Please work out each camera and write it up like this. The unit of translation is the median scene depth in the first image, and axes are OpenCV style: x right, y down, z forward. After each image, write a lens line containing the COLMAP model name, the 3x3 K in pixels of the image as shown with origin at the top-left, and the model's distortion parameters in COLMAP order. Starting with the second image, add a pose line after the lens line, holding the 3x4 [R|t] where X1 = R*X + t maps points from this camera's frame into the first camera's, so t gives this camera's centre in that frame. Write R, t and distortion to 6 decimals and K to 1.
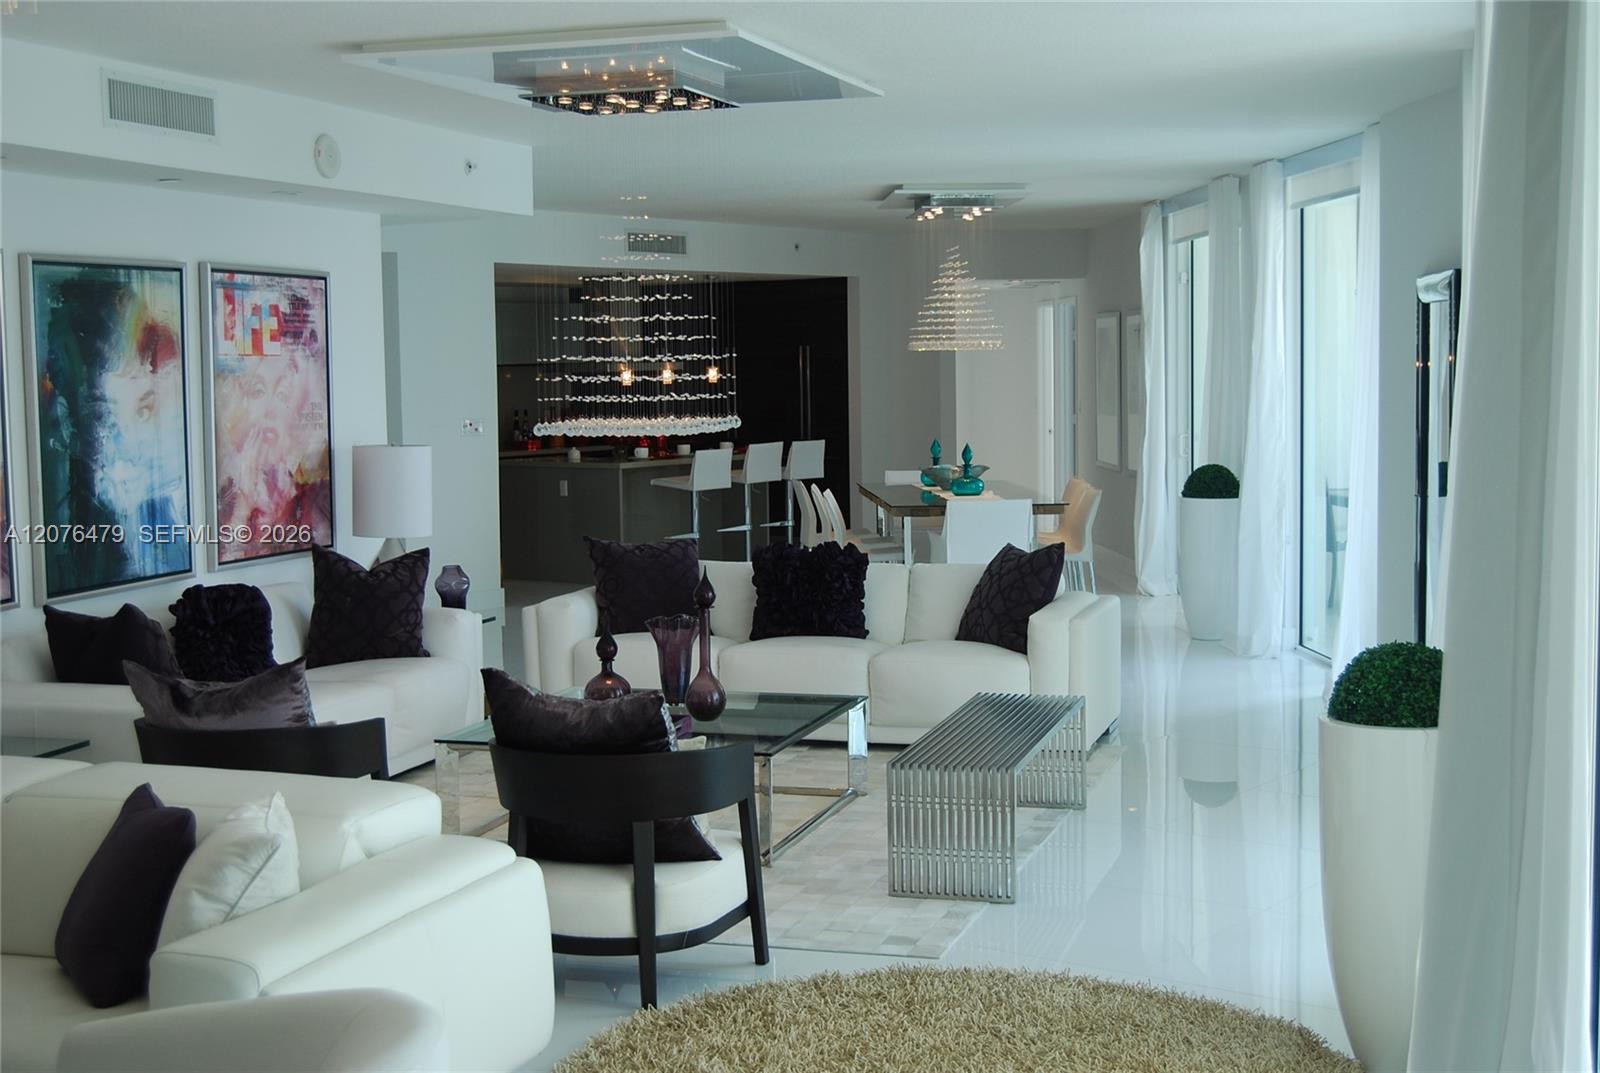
lens RADIAL K [[2141.5, 0, 818.2], [0, 2141.5, 539.9], [0, 0, 1]] dist [-0.047941, -0.051999]
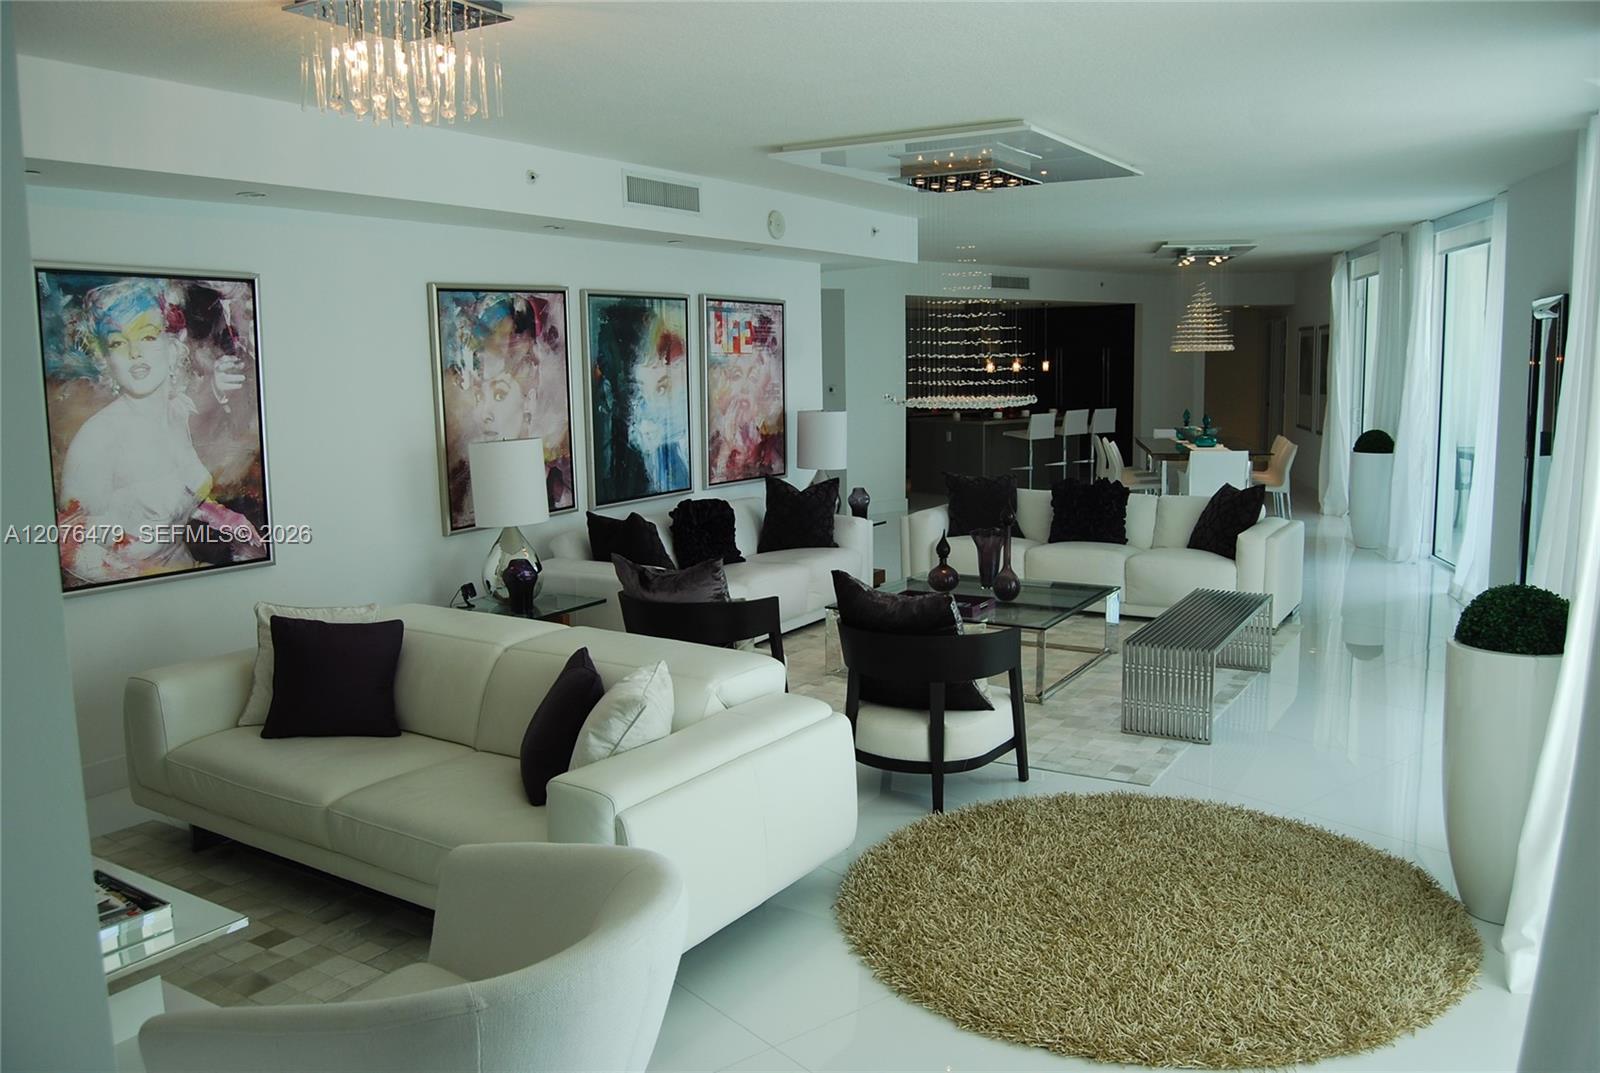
lens RADIAL K [[1255.8, 0, 810.9], [0, 1255.8, 533.5], [0, 0, 1]] dist [-0.096735, 0.039956]
pose [[0.969245, 0.033408, -0.243818, 0.022508], [-0.019449, 0.998043, 0.059436, -0.009483], [0.245326, -0.052866, 0.967998, 0.106699]]
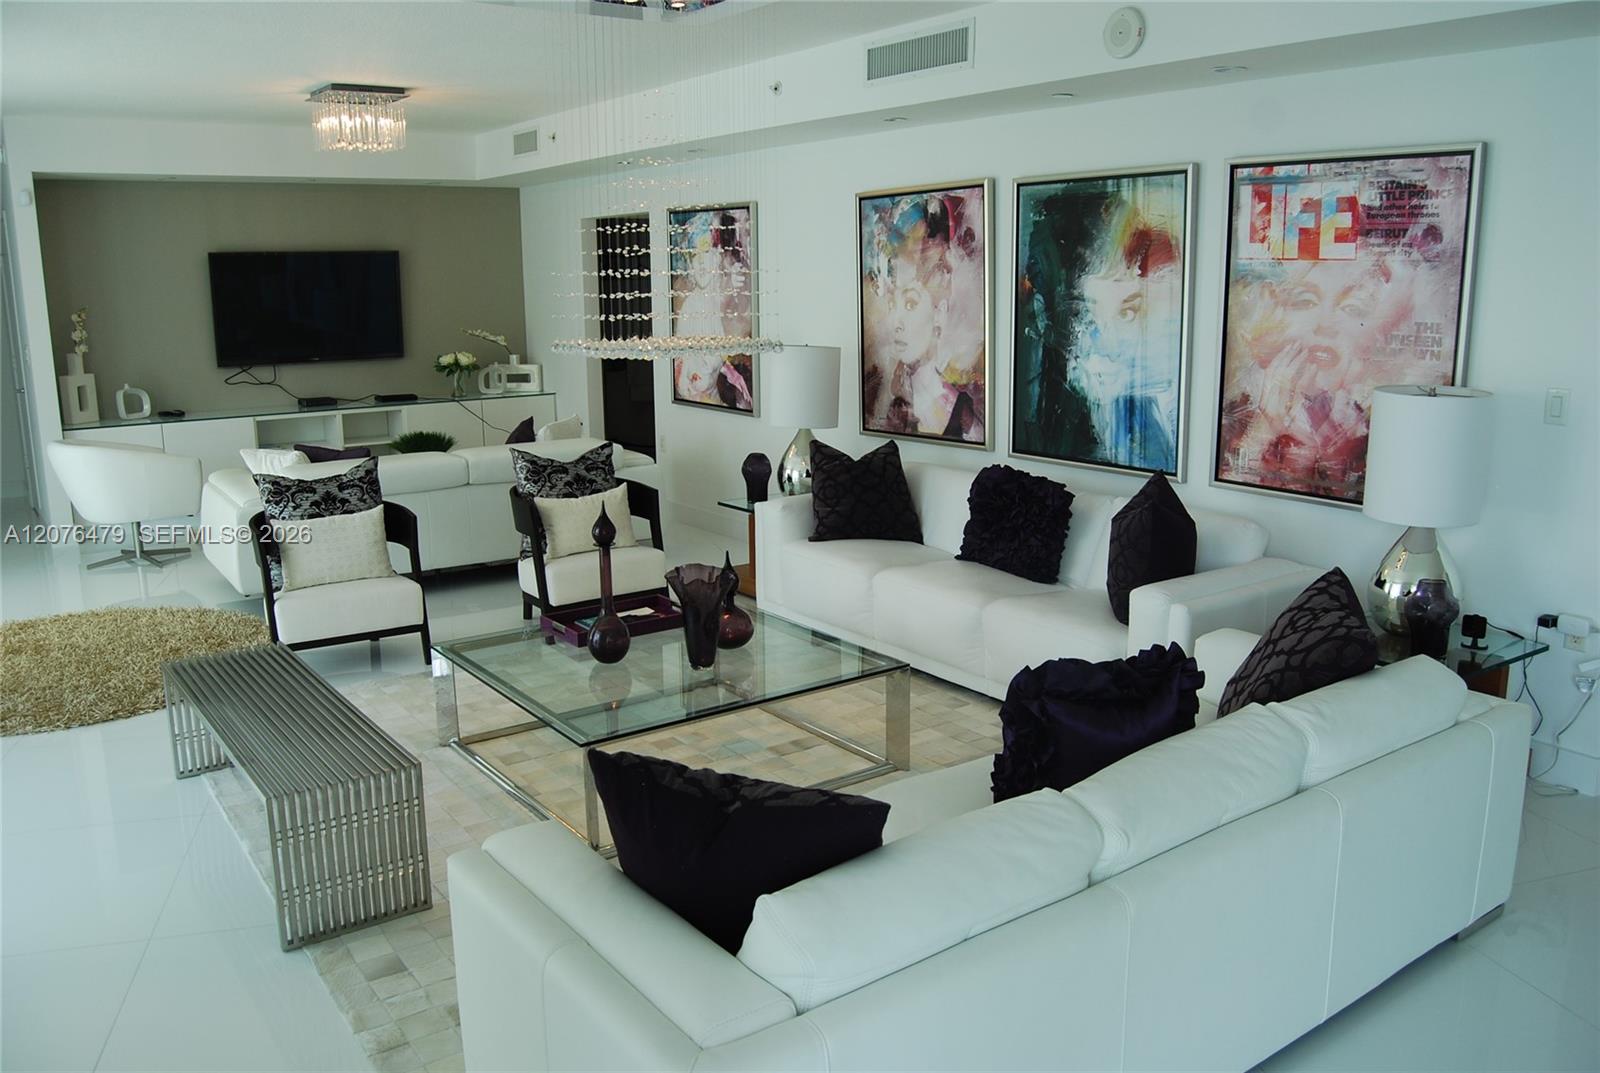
lens RADIAL K [[1258.9, 0, 810.7], [0, 1258.9, 533.6], [0, 0, 1]] dist [-0.096030, 0.039449]
pose [[-0.604296, 0.181636, -0.775780, 0.267565], [-0.050032, 0.963096, 0.264466, -0.103732], [0.795187, 0.198630, -0.572908, 1.169571]]
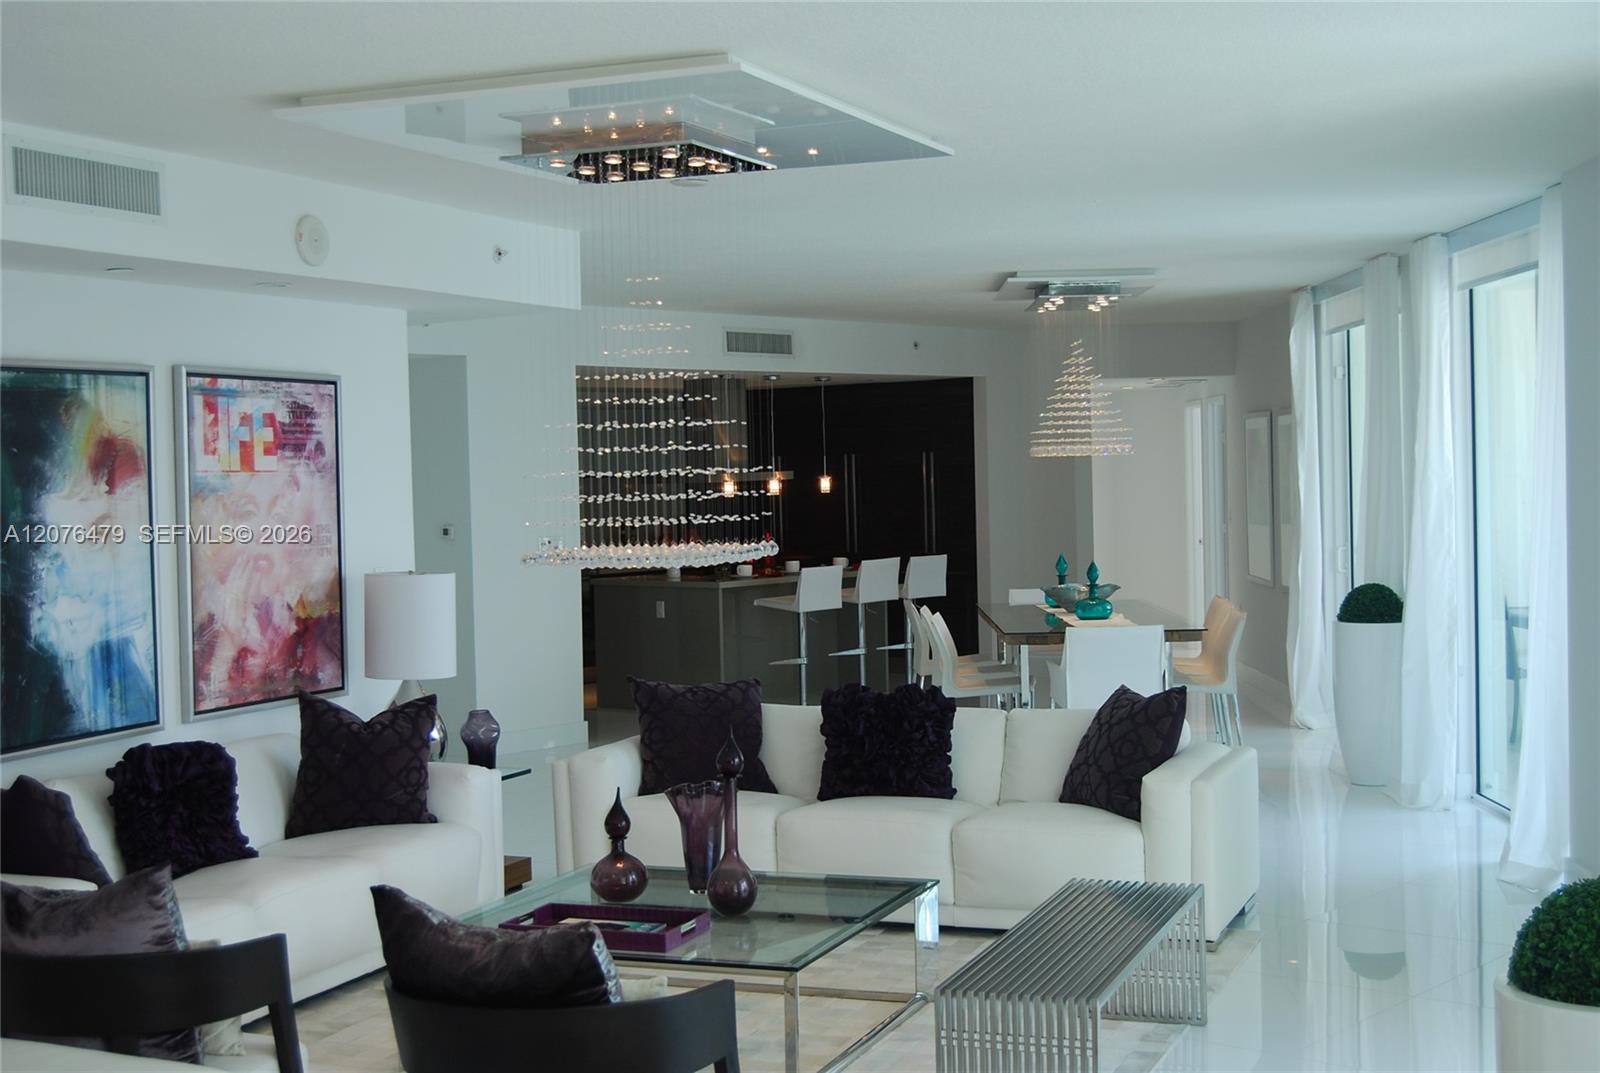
lens RADIAL K [[2141.5, 0, 818.2], [0, 2141.5, 539.9], [0, 0, 1]] dist [-0.047941, -0.051999]
pose [[0.996830, -0.007475, -0.079210, 0.038674], [0.003602, 0.998796, -0.048930, -0.015593], [0.079481, 0.048490, 0.995656, 0.156714]]
